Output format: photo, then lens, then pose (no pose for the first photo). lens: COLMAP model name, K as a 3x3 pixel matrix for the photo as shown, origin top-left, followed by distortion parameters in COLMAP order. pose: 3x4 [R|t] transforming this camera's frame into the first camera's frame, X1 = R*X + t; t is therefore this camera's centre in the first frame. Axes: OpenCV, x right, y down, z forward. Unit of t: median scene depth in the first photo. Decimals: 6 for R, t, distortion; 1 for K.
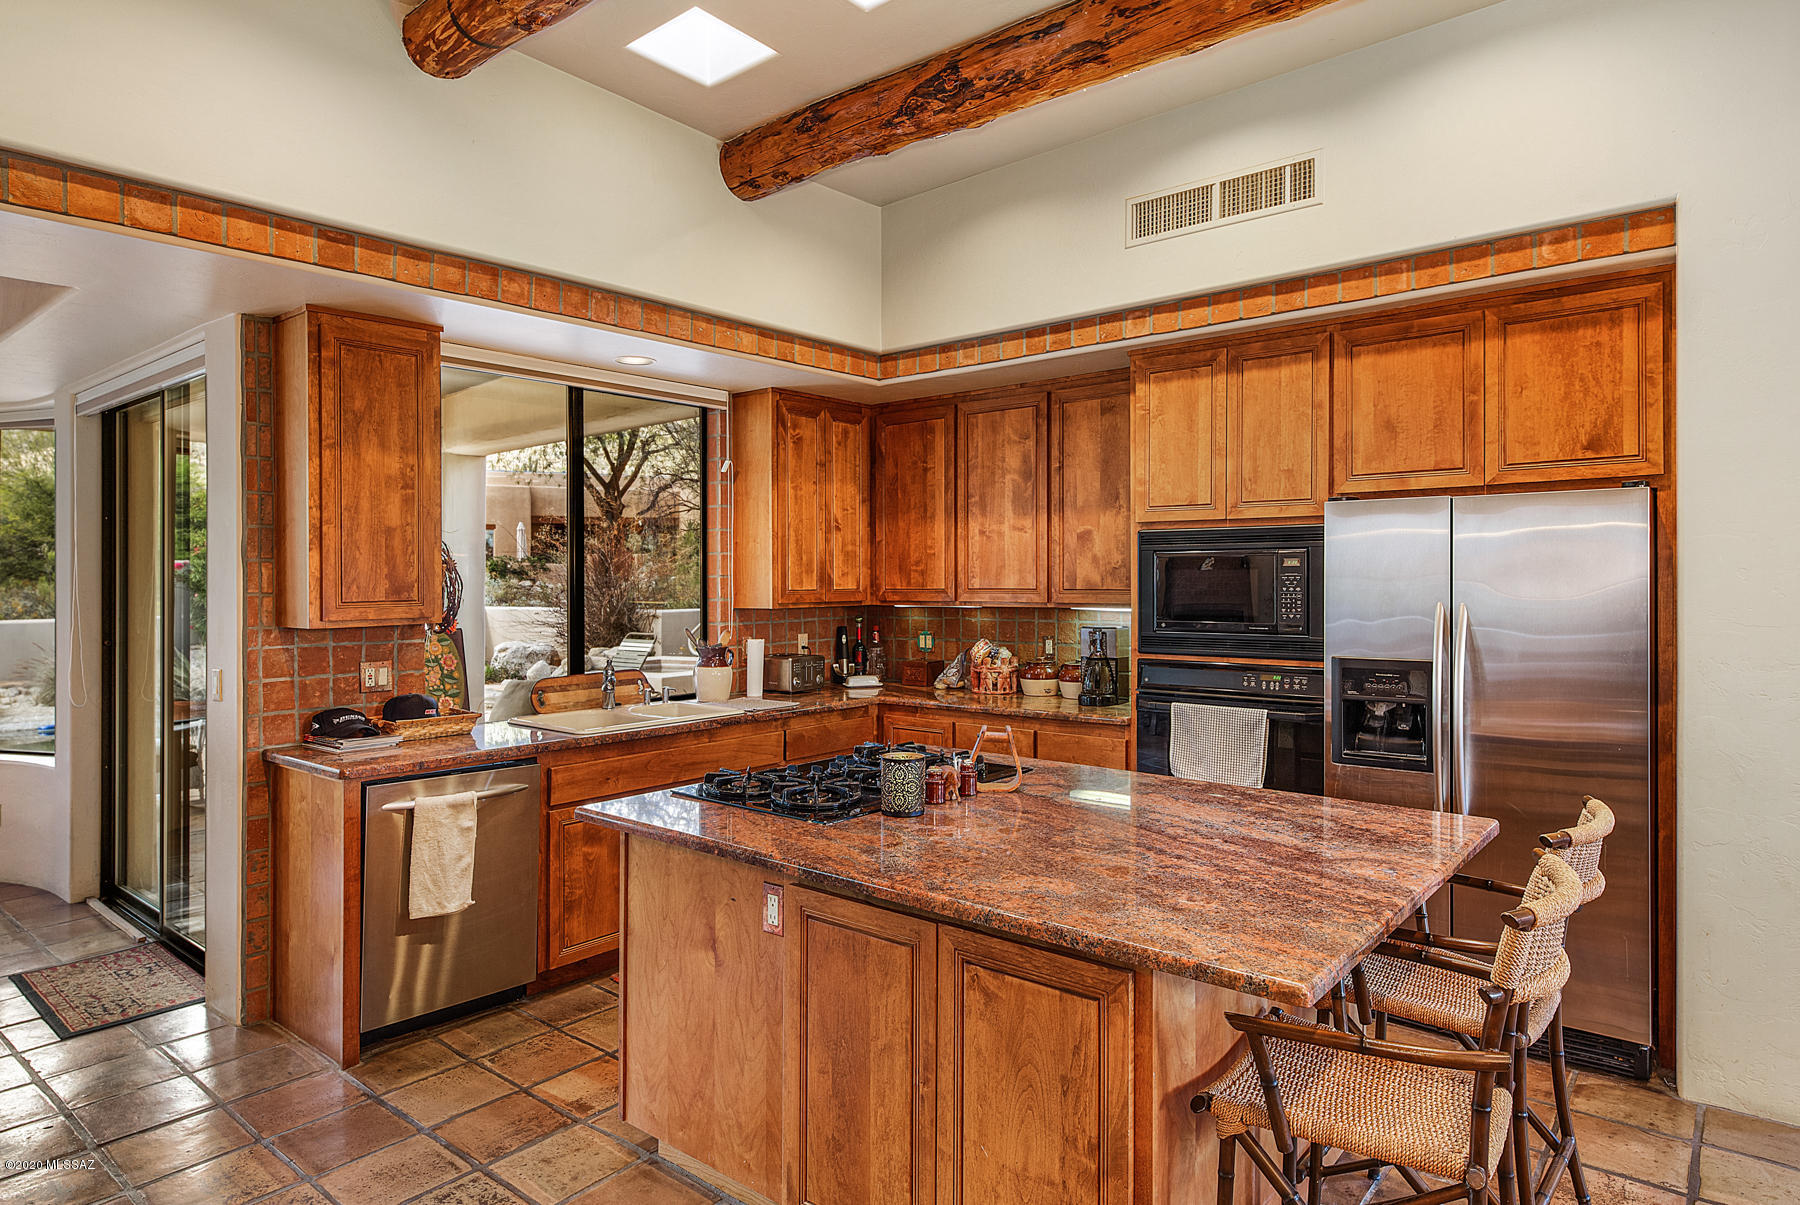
lens RADIAL K [[1052.0, 0, 897.0], [0, 1052.0, 578.0], [0, 0, 1]] dist [0.007700, 0.000669]
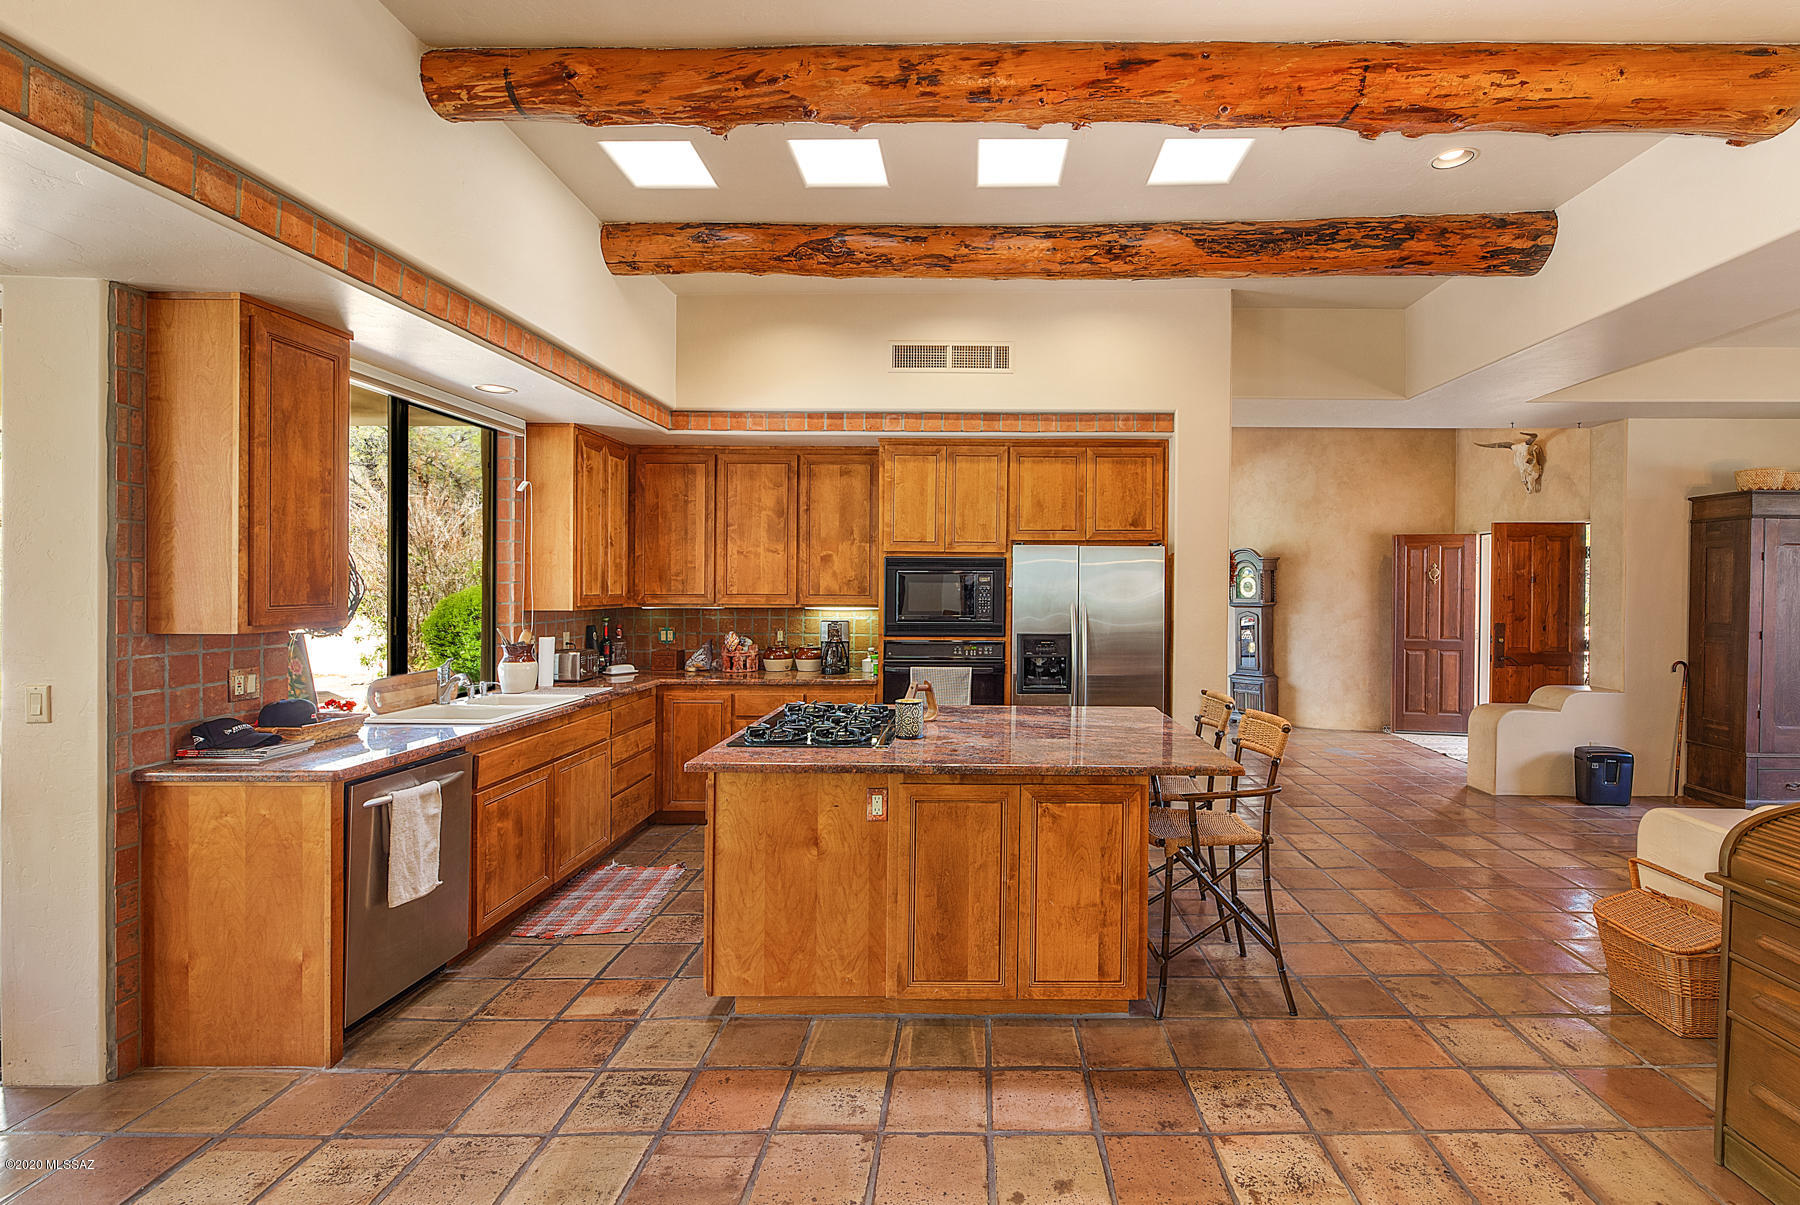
lens RADIAL K [[807.7, 0, 990.5], [0, 807.7, 592.6], [0, 0, 1]] dist [-0.002634, -0.000713]
pose [[0.760953, 0.004398, 0.648792, -0.466137], [-0.009211, 0.999949, 0.004025, 0.001400], [-0.648742, -0.009039, 0.760955, 0.006481]]
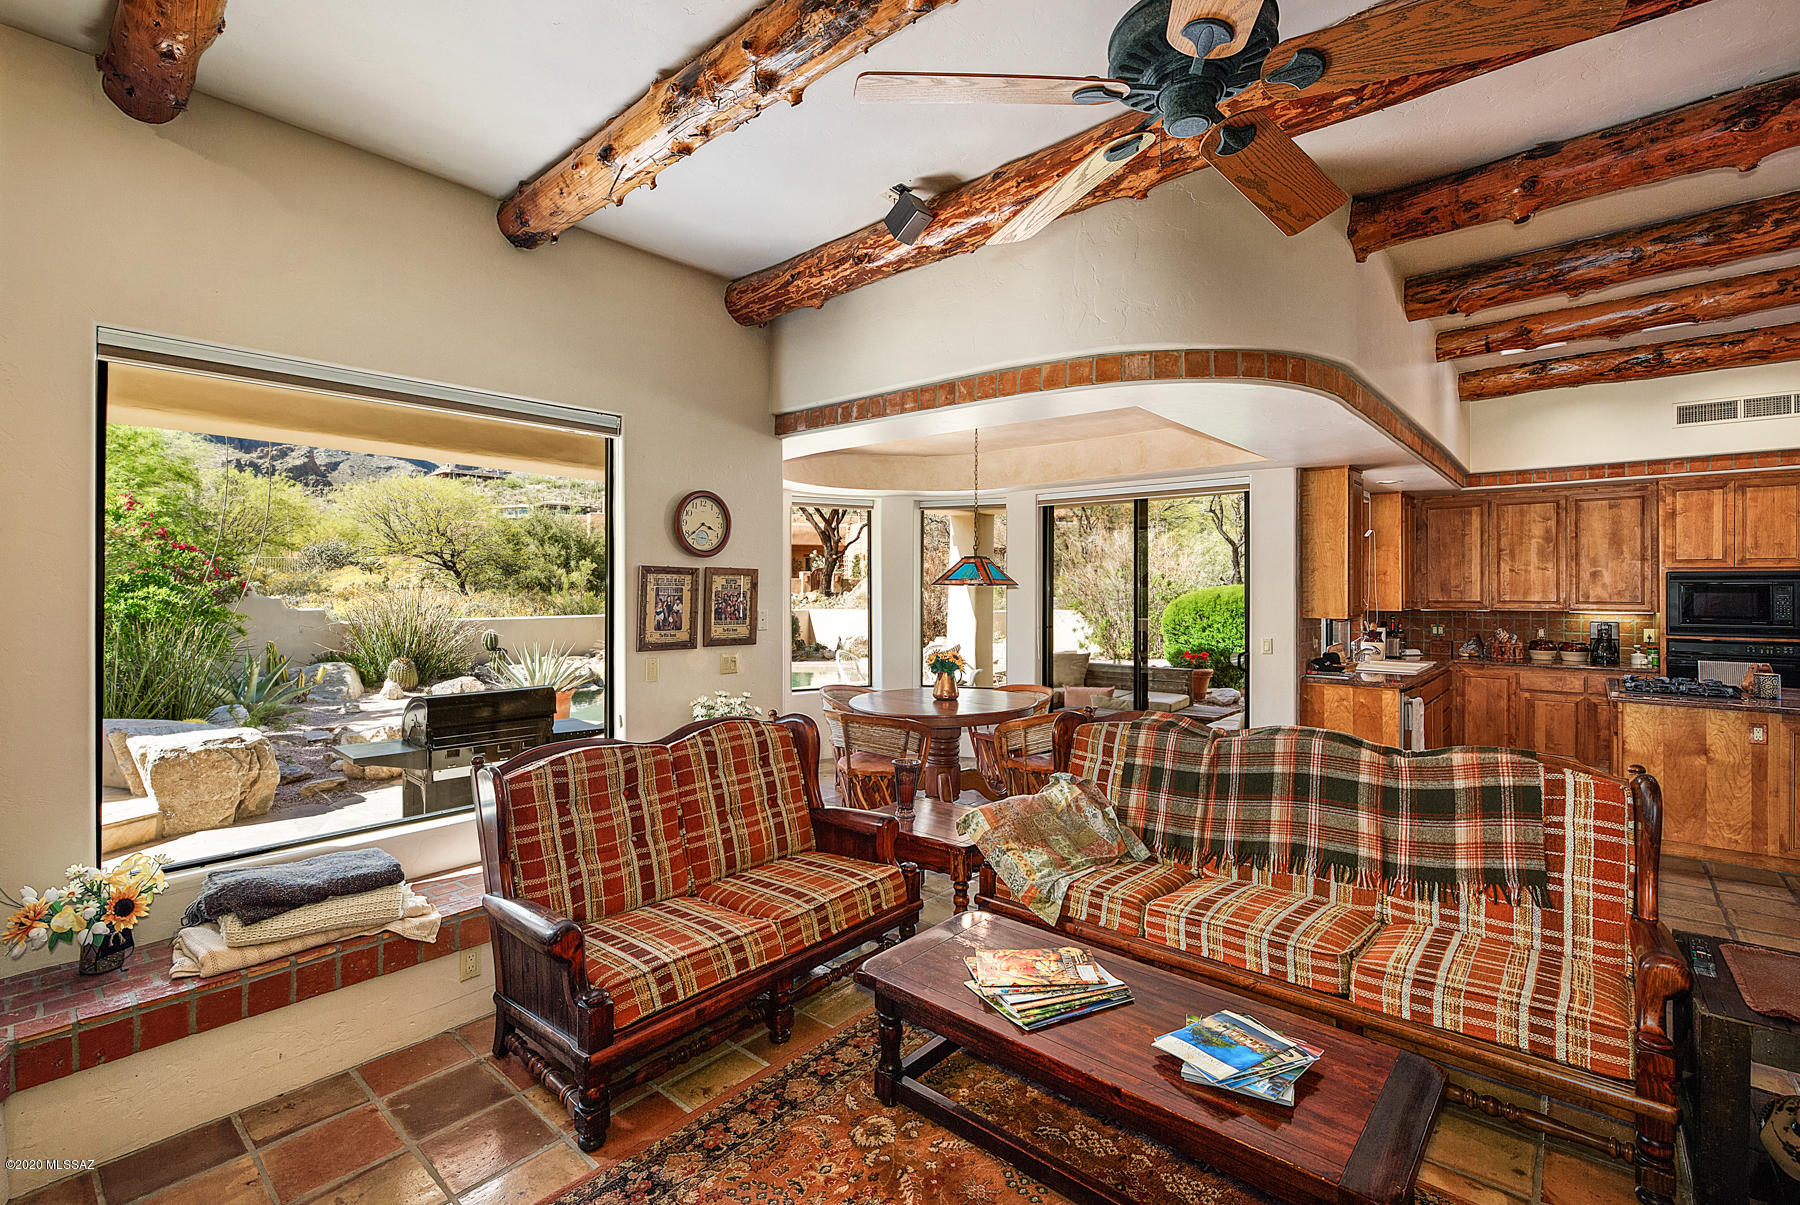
lens RADIAL K [[801.0, 0, 897.4], [0, 801.0, 579.8], [0, 0, 1]] dist [-0.003116, -0.000581]
pose [[0.999721, 0.006168, -0.022810, -1.287985], [-0.006423, 0.999917, -0.011136, -0.005955], [0.022739, 0.011279, 0.999678, -0.557306]]
